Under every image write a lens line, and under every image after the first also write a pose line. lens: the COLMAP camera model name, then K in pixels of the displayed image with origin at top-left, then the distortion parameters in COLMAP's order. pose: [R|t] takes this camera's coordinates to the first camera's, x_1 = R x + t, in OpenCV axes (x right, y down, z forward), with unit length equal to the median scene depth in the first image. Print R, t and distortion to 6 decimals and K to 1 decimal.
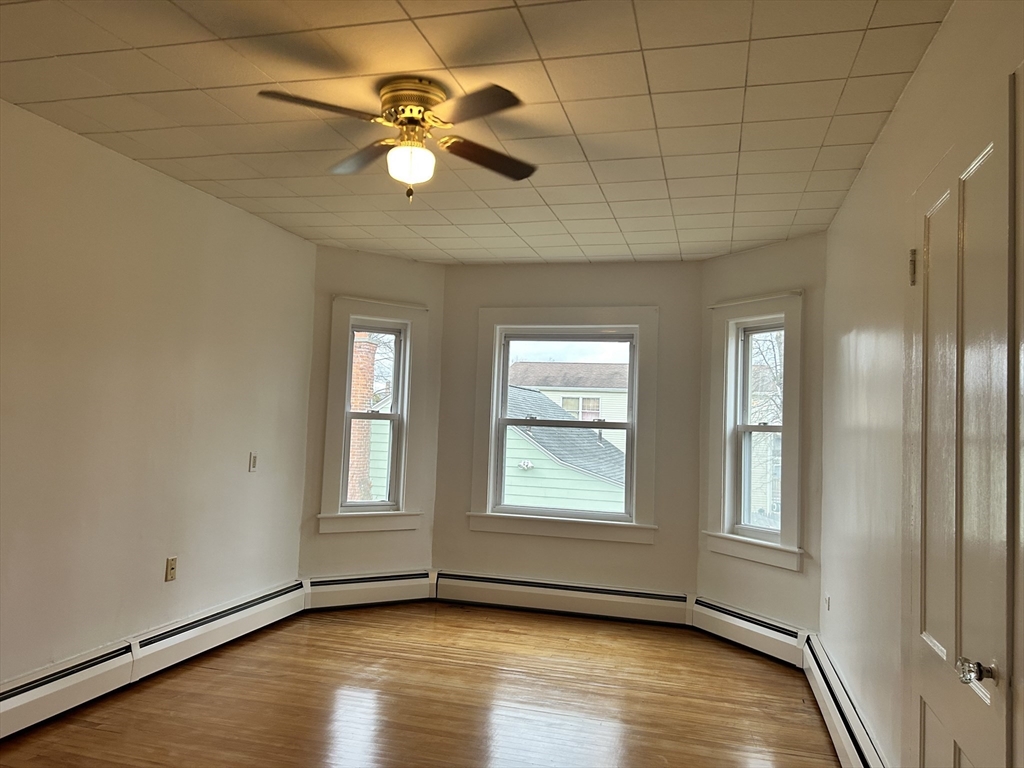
lens RADIAL K [[770.1, 0, 505.4], [0, 770.1, 379.4], [0, 0, 1]] dist [0.052841, -0.055071]
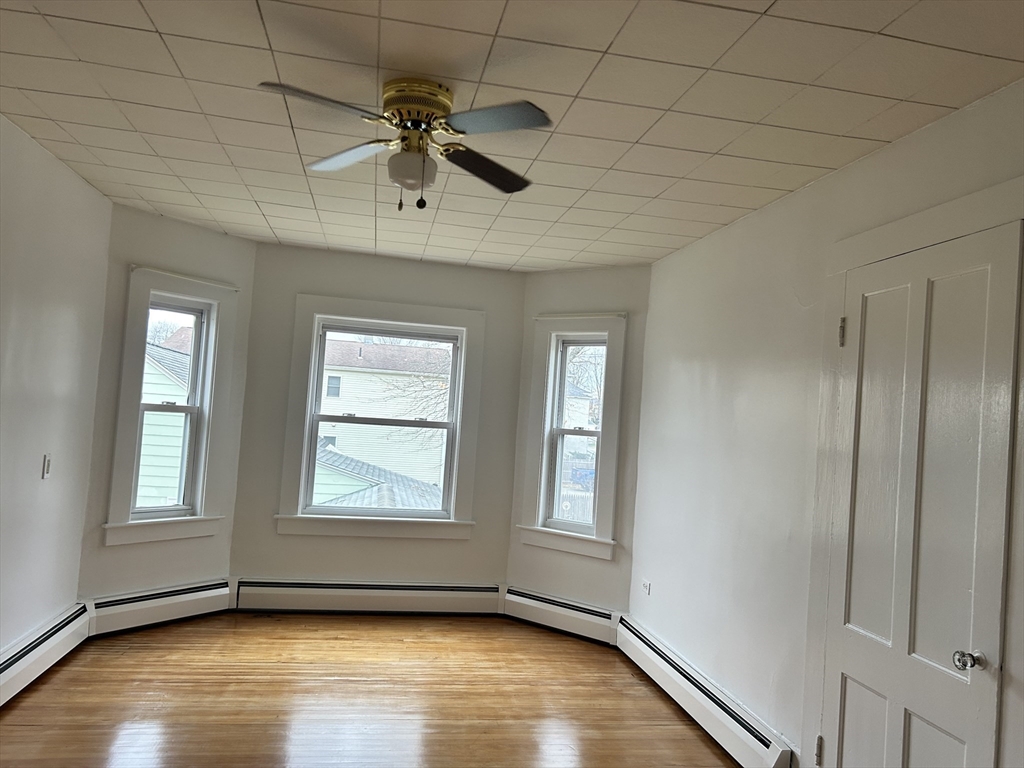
lens RADIAL K [[770.1, 0, 518.6], [0, 770.1, 391.7], [0, 0, 1]] dist [0.052841, -0.055071]
pose [[0.898813, 0.038614, 0.436627, -0.222141], [-0.060310, 0.997533, 0.035931, -0.028961], [-0.434163, -0.058628, 0.898925, 0.048558]]
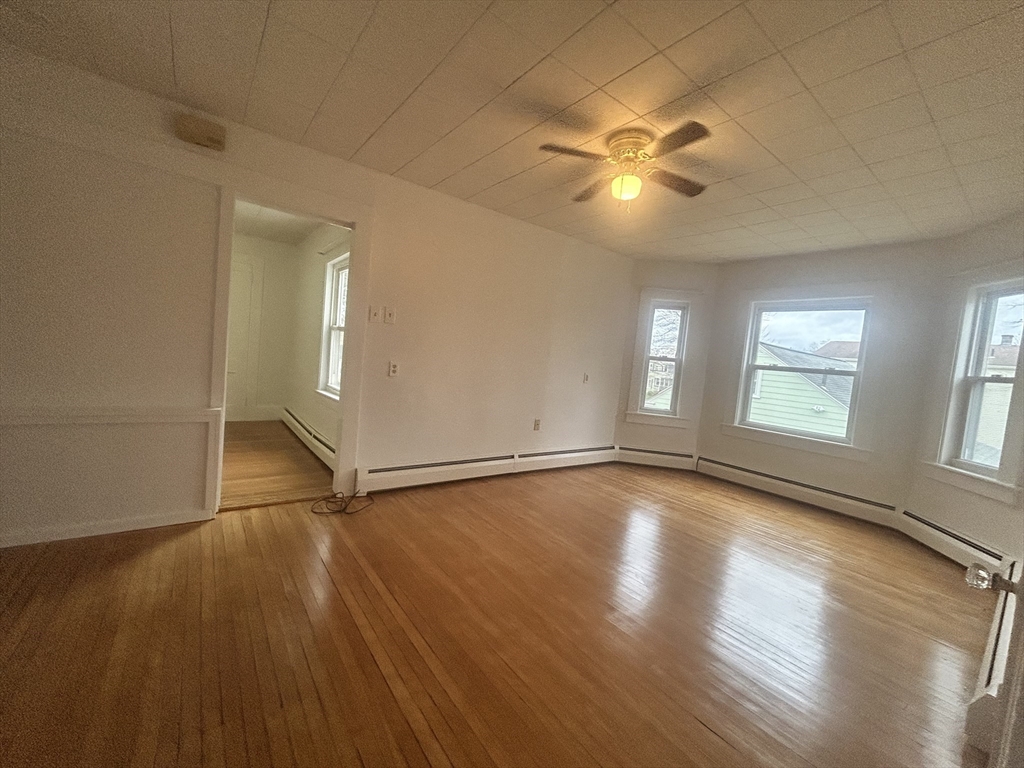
lens RADIAL K [[414.6, 0, 512.5], [0, 414.6, 383.1], [0, 0, 1]] dist [-0.001968, 0.000962]
pose [[0.792871, 0.073934, -0.604888, 0.133862], [-0.026083, 0.995821, 0.087528, 0.032536], [0.608831, -0.053621, 0.791485, 0.080792]]
